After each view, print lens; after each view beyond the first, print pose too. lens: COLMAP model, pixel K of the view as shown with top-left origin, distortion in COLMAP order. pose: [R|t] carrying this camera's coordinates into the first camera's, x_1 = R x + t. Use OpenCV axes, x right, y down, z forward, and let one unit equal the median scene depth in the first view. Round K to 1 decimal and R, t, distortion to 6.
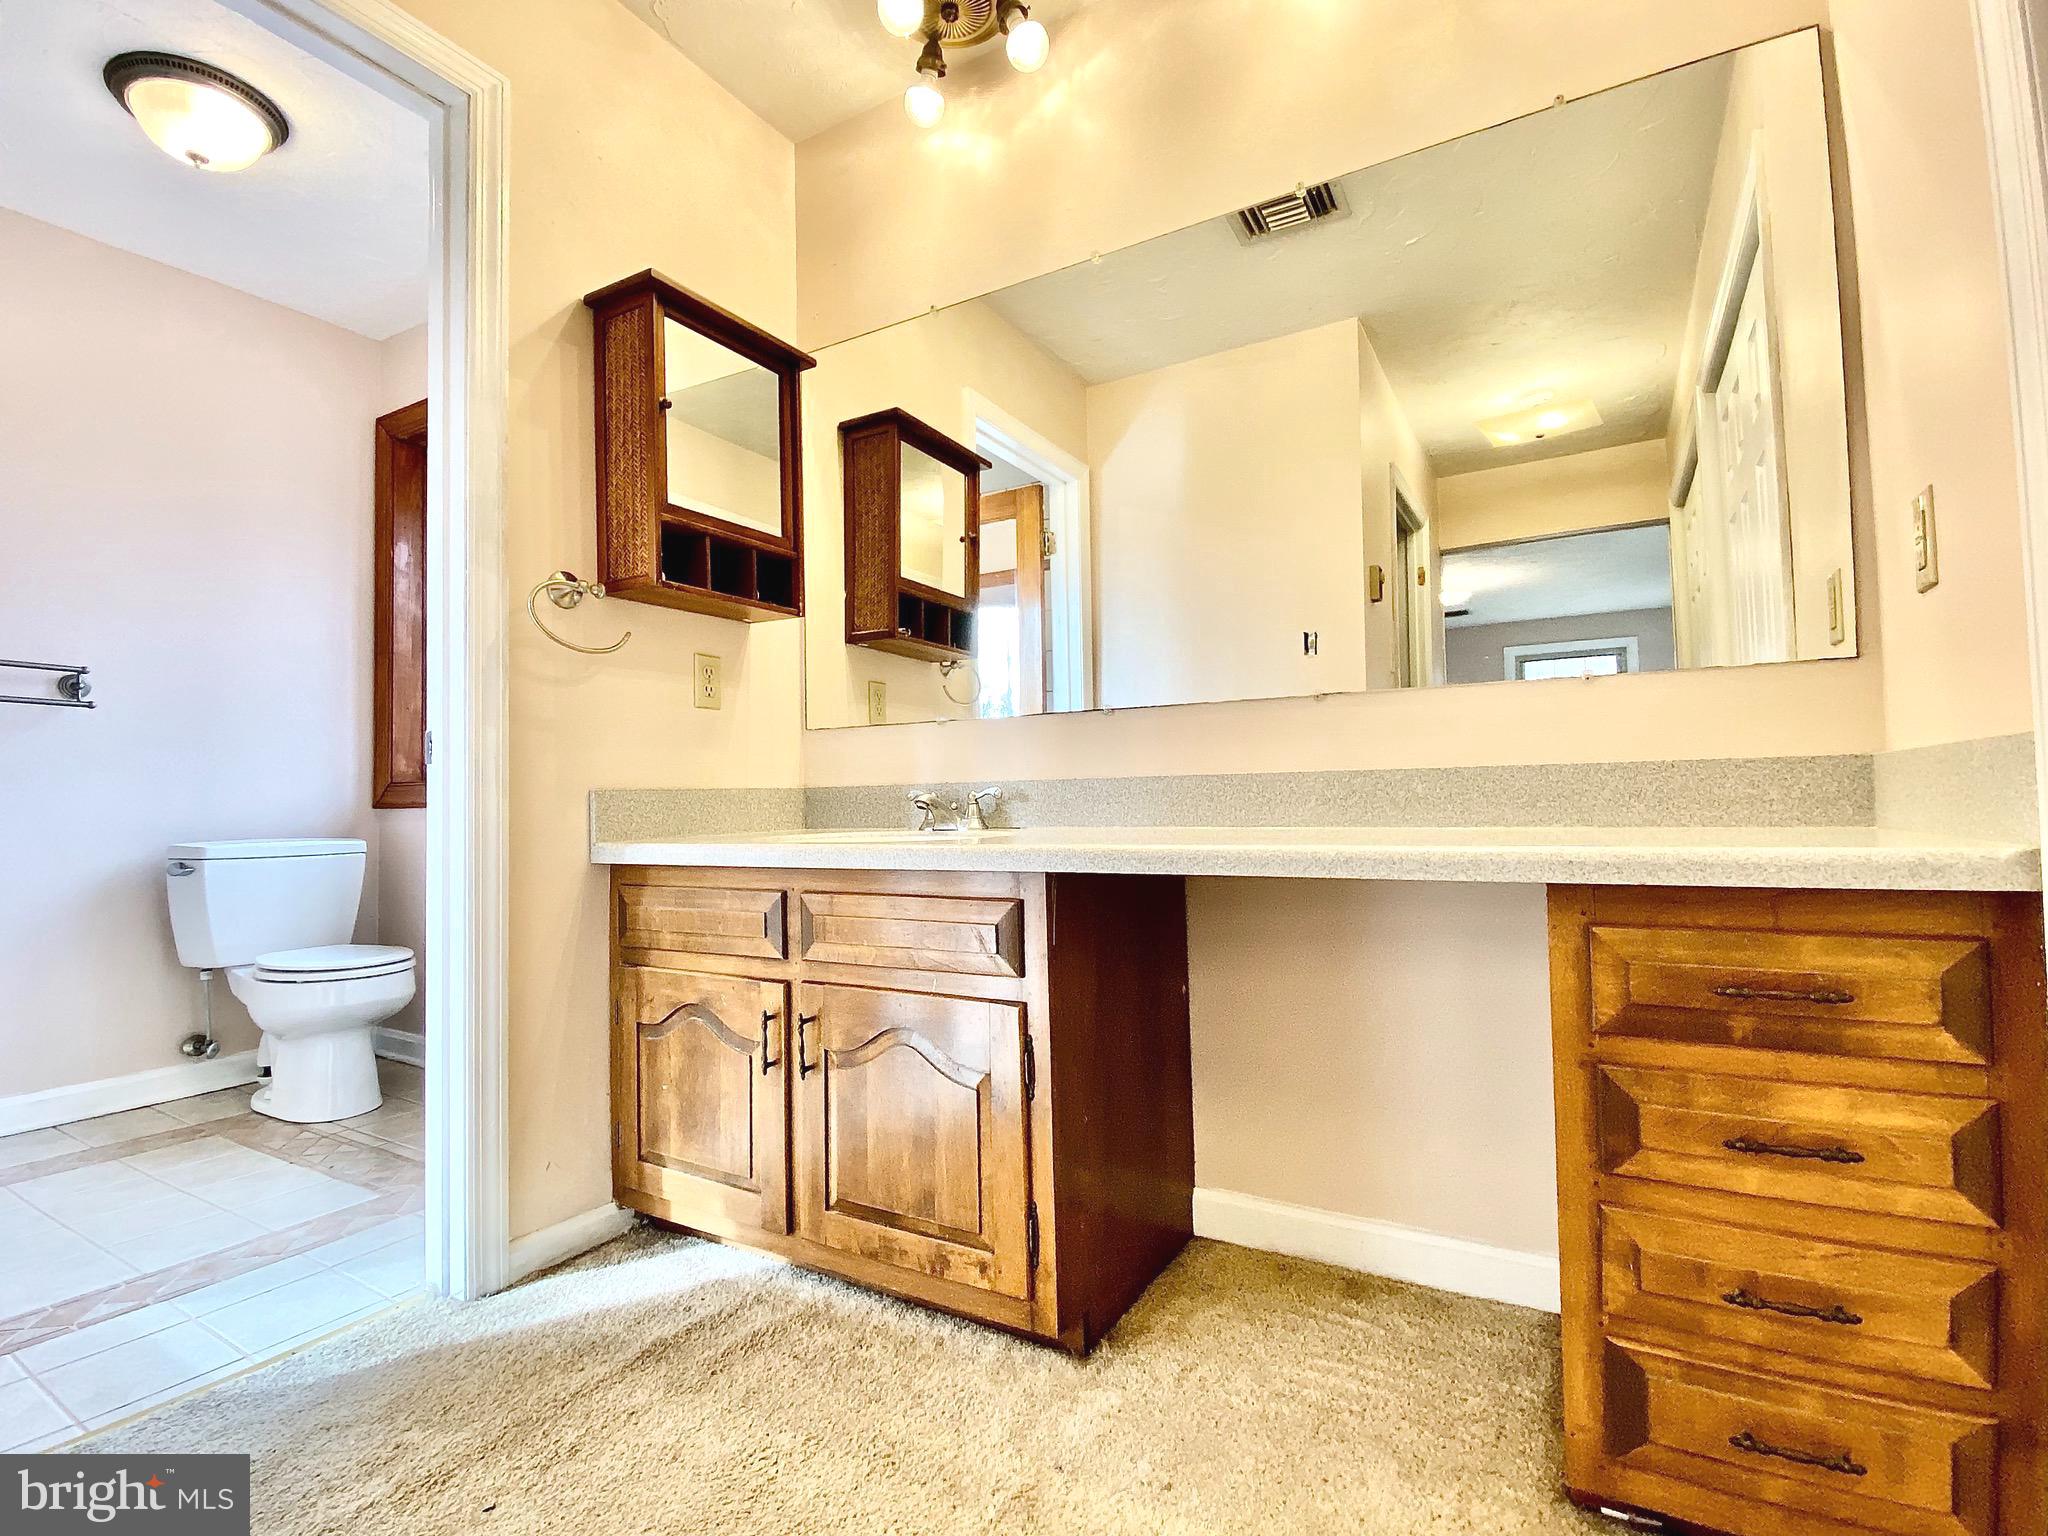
lens RADIAL K [[973.6, 0, 1026.9], [0, 973.6, 765.7], [0, 0, 1]] dist [0.006300, -0.000756]
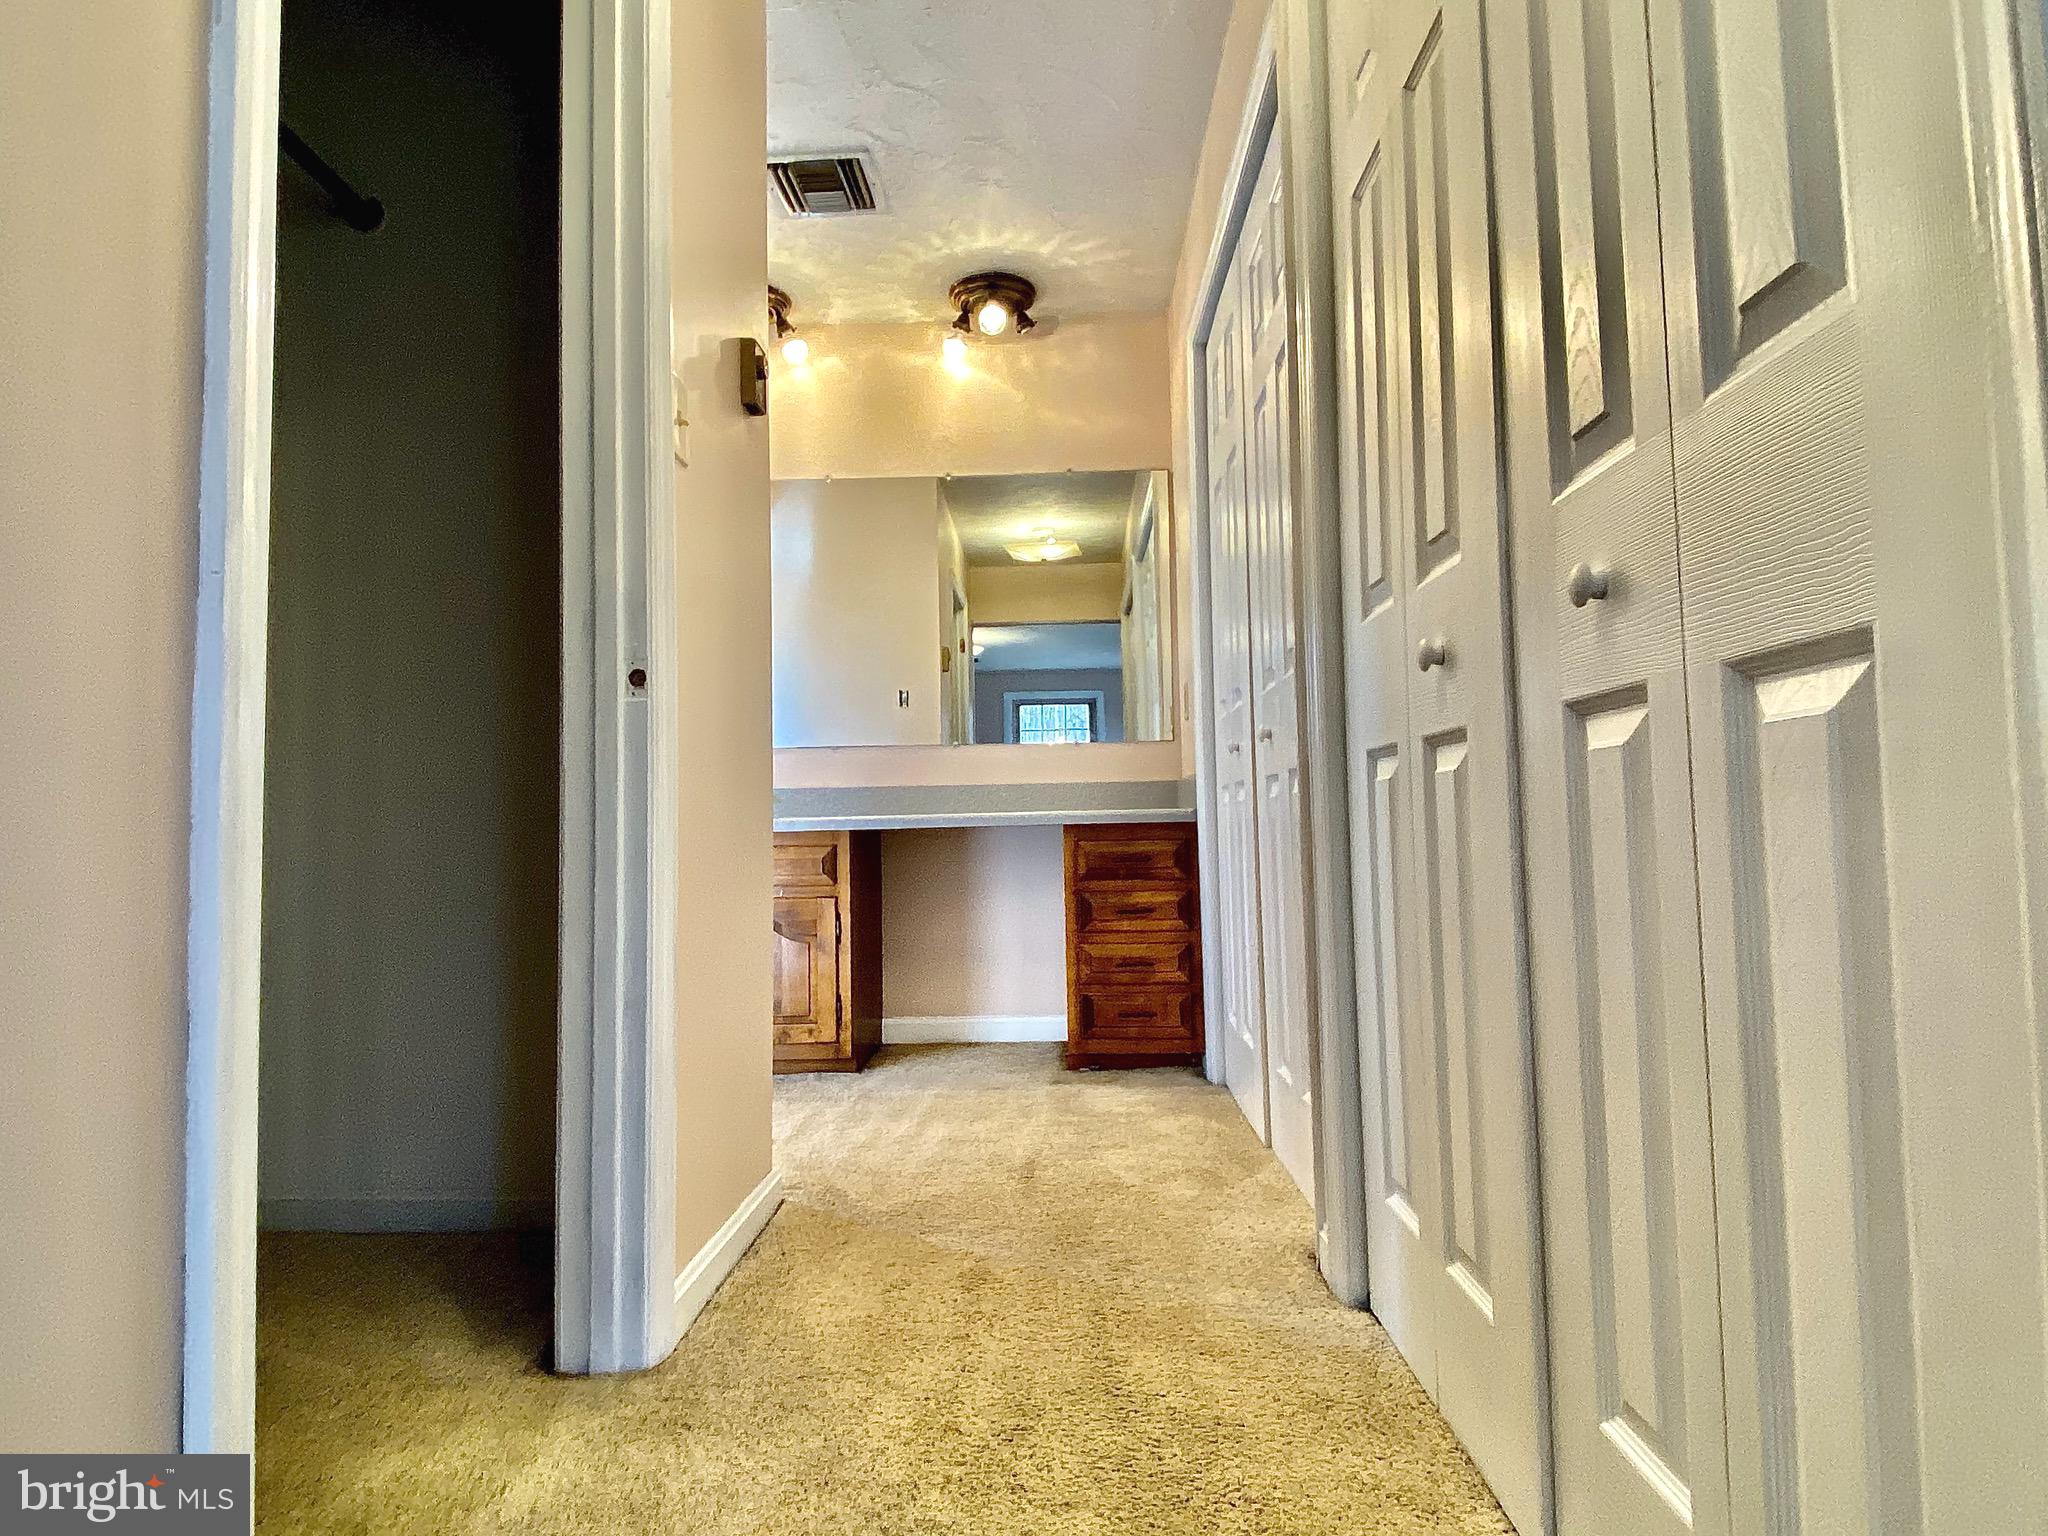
lens RADIAL K [[1132.1, 0, 1023.0], [0, 1132.1, 766.0], [0, 0, 1]] dist [-0.000746, -0.000012]
pose [[0.884269, 0.024057, 0.466357, -0.769509], [-0.012421, 0.999530, -0.028010, 0.033682], [-0.466812, 0.018975, 0.884153, -1.281159]]
